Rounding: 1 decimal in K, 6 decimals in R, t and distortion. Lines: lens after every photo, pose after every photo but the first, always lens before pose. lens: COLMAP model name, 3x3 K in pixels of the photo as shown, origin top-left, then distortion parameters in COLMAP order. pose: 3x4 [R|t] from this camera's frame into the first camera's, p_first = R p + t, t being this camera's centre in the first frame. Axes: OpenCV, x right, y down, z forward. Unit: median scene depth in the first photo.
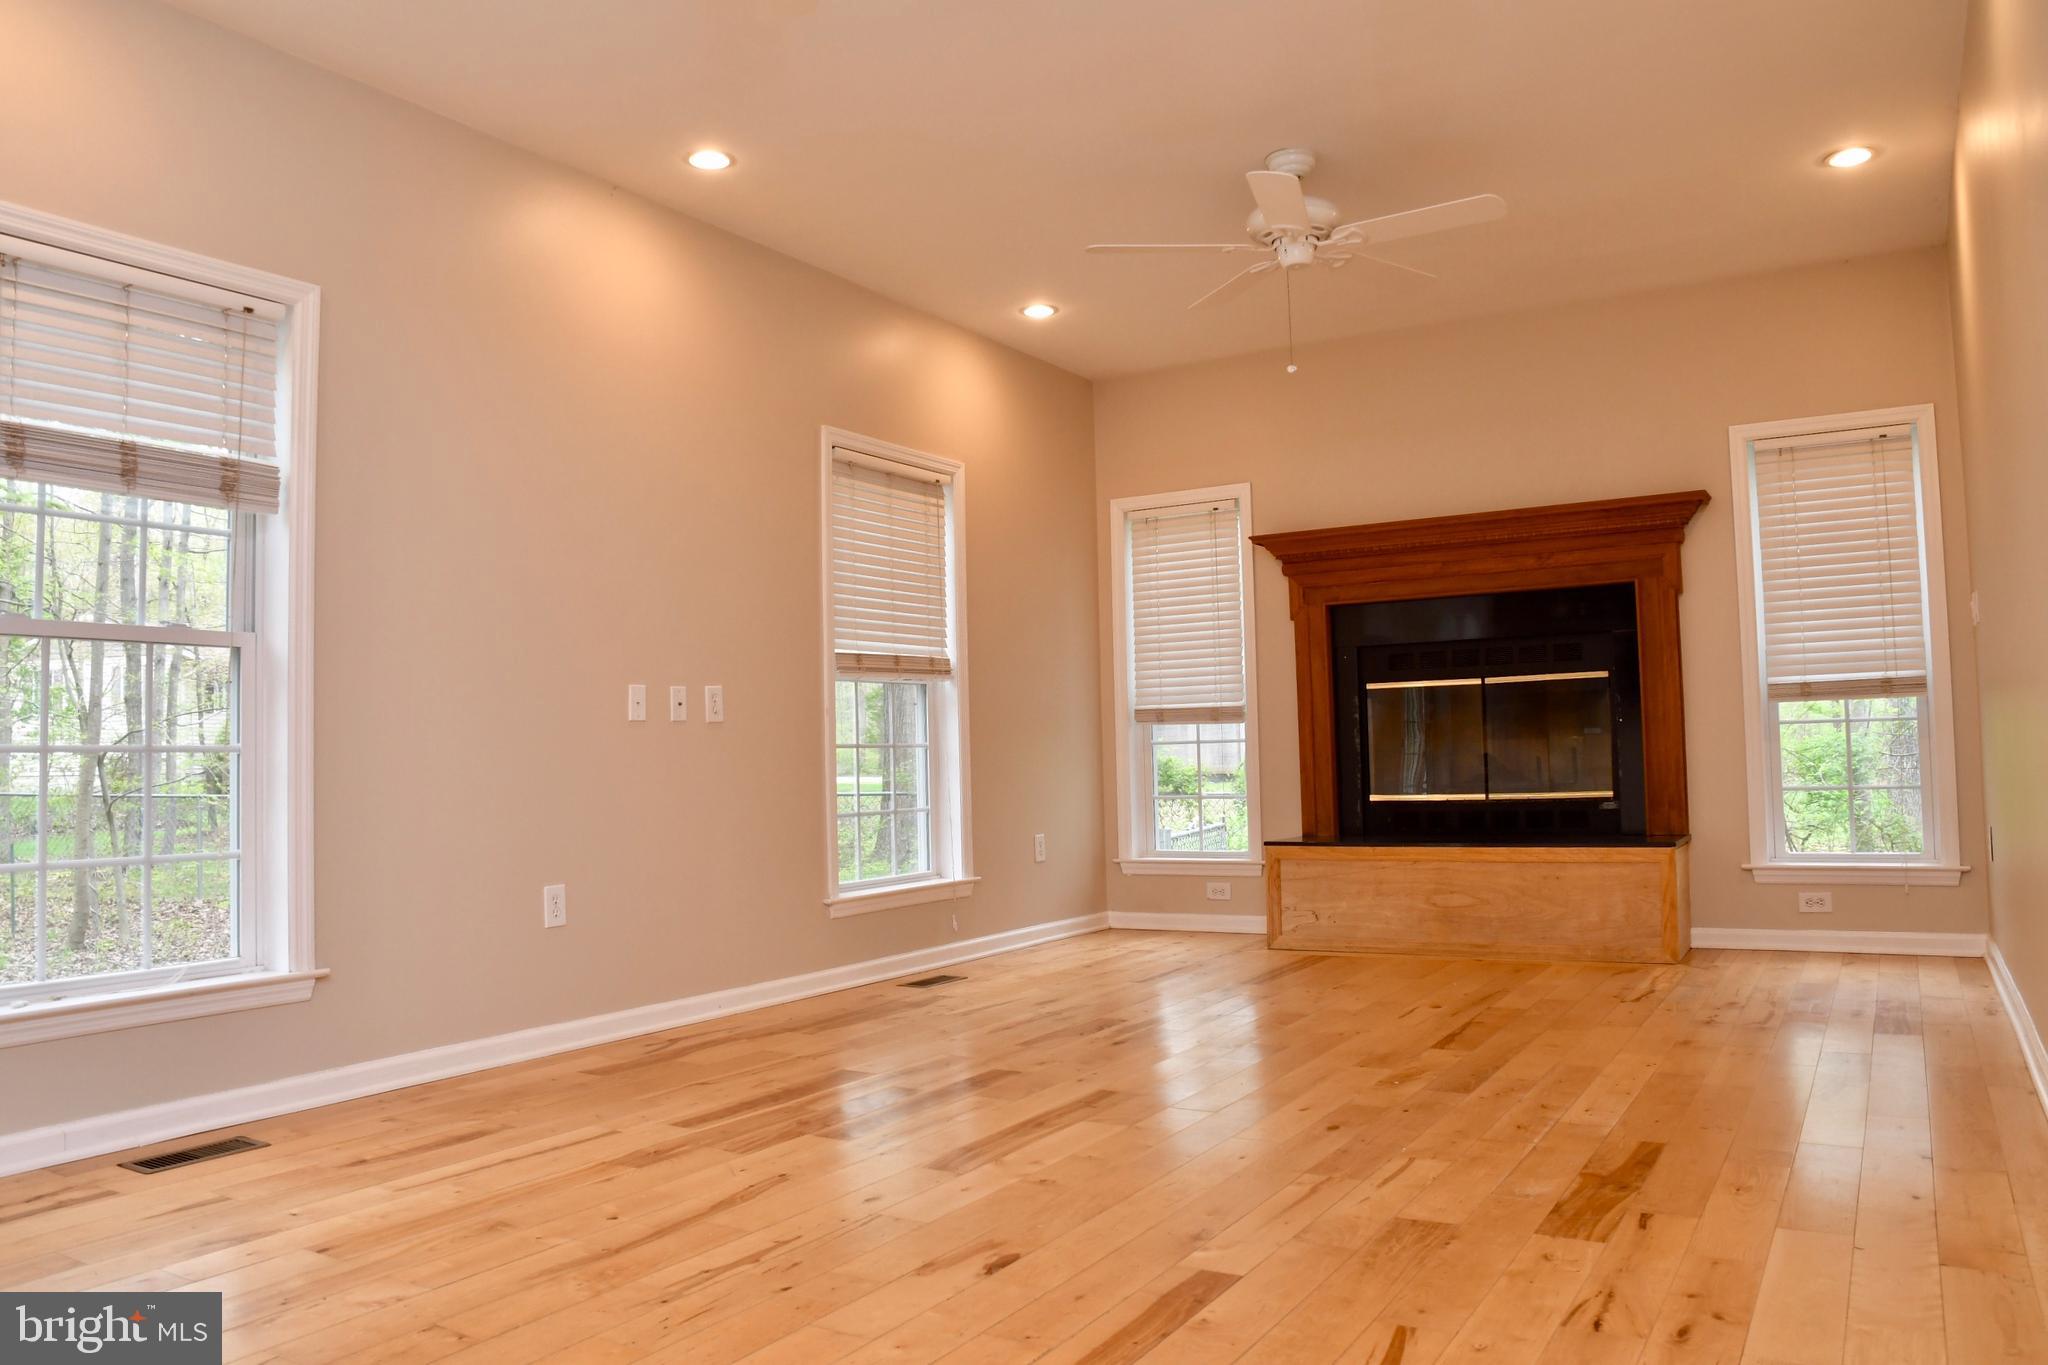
lens RADIAL K [[1490.5, 0, 1023.4], [0, 1490.5, 606.9], [0, 0, 1]] dist [-0.114234, 0.080409]
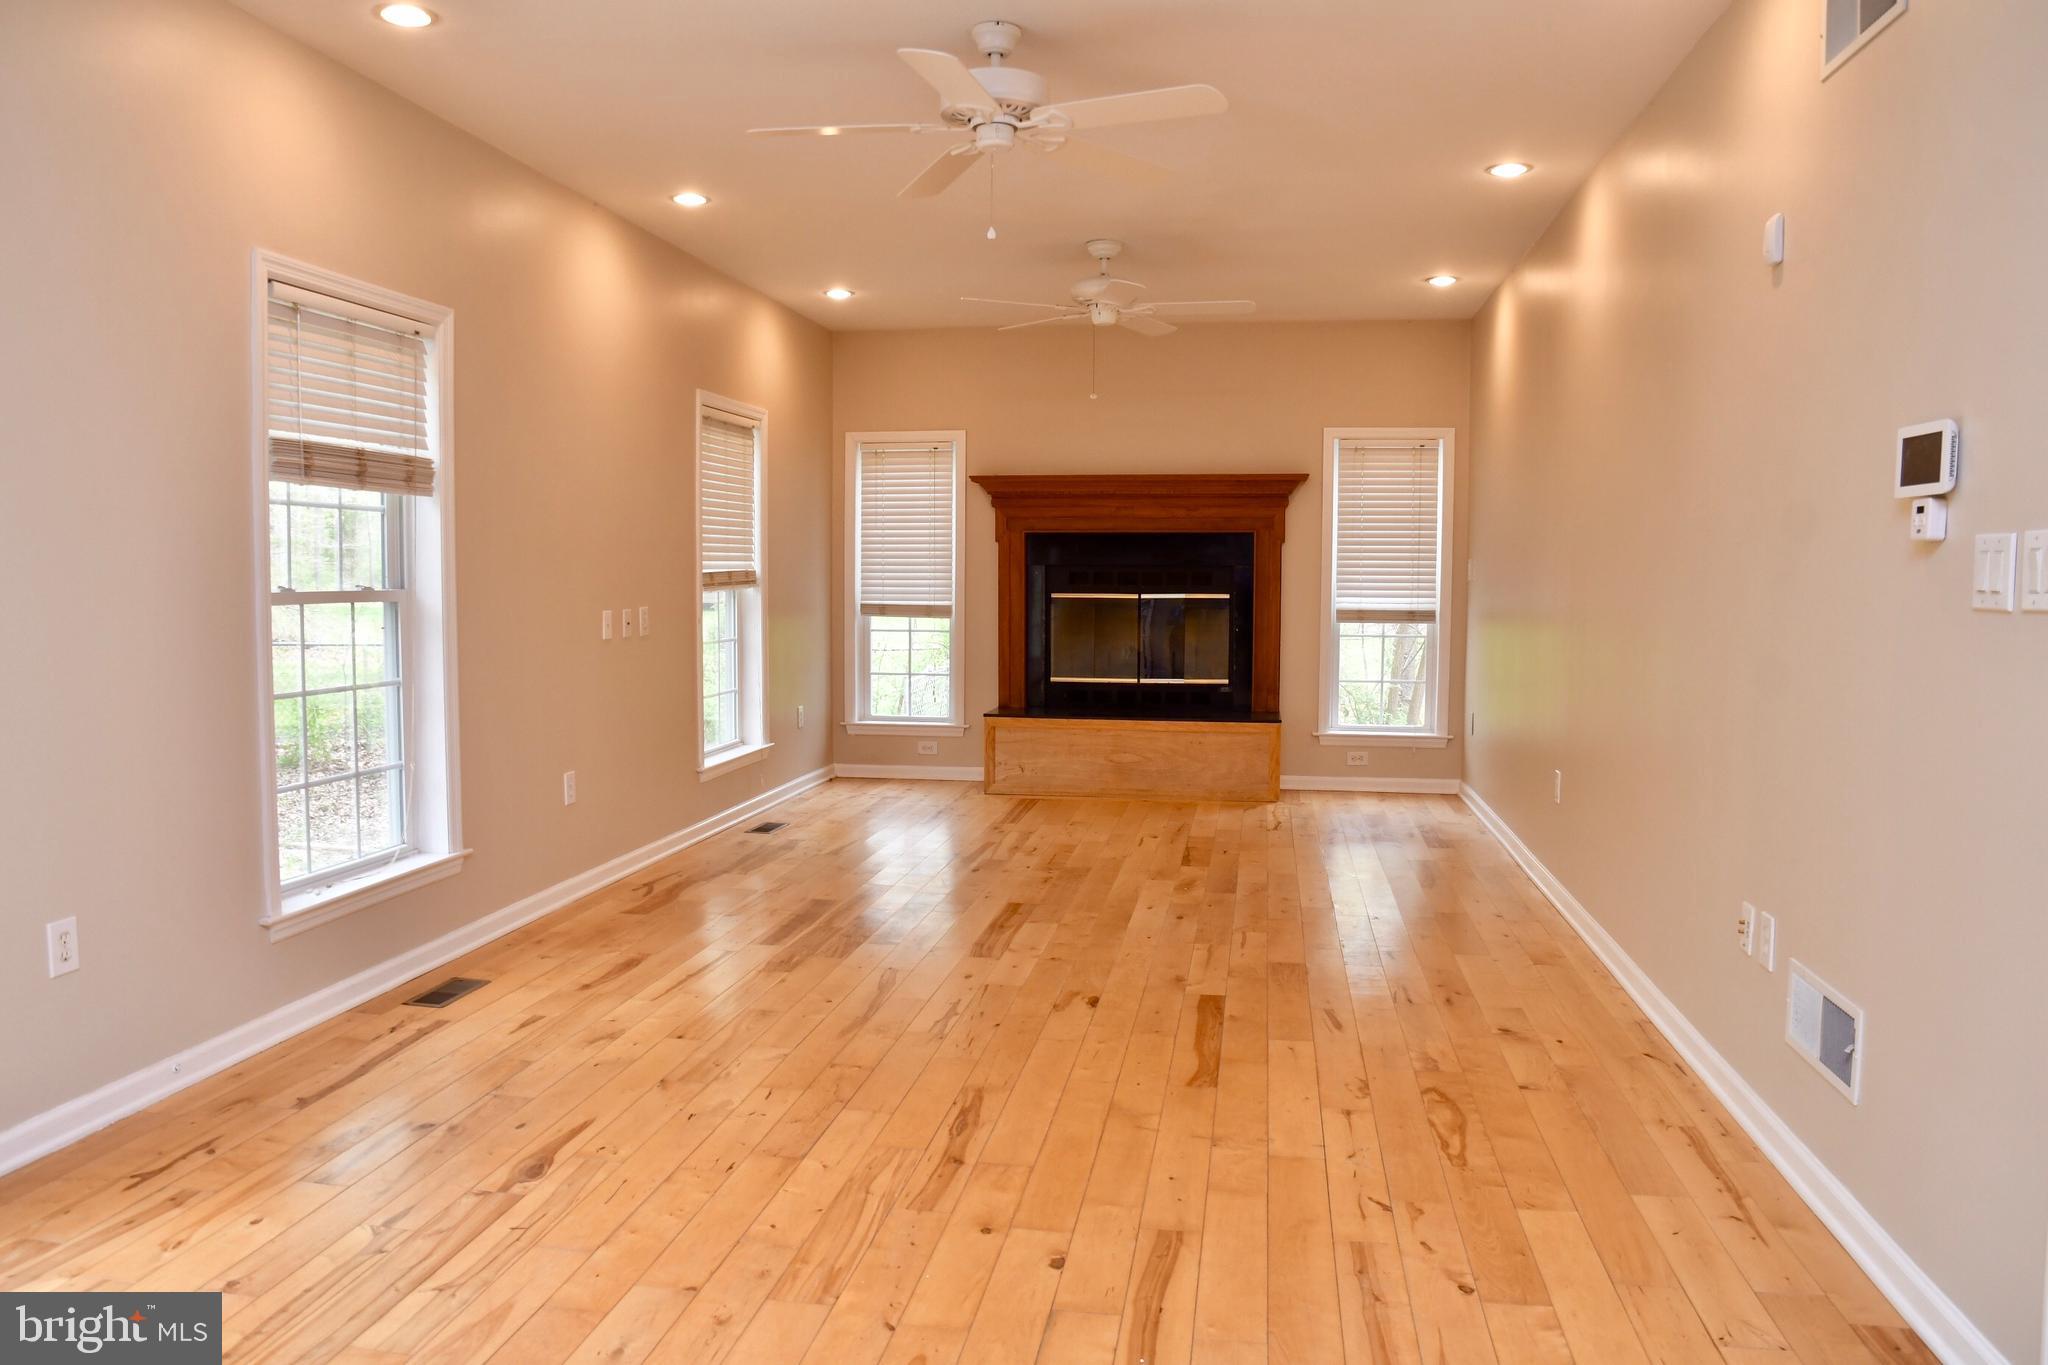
lens RADIAL K [[1490.5, 0, 1023.4], [0, 1490.5, 606.9], [0, 0, 1]] dist [-0.114234, 0.080409]
pose [[0.921174, 0.016952, 0.388781, -0.346861], [-0.065670, 0.991495, 0.112364, -0.094638], [-0.383569, -0.129038, 0.914453, -0.234121]]
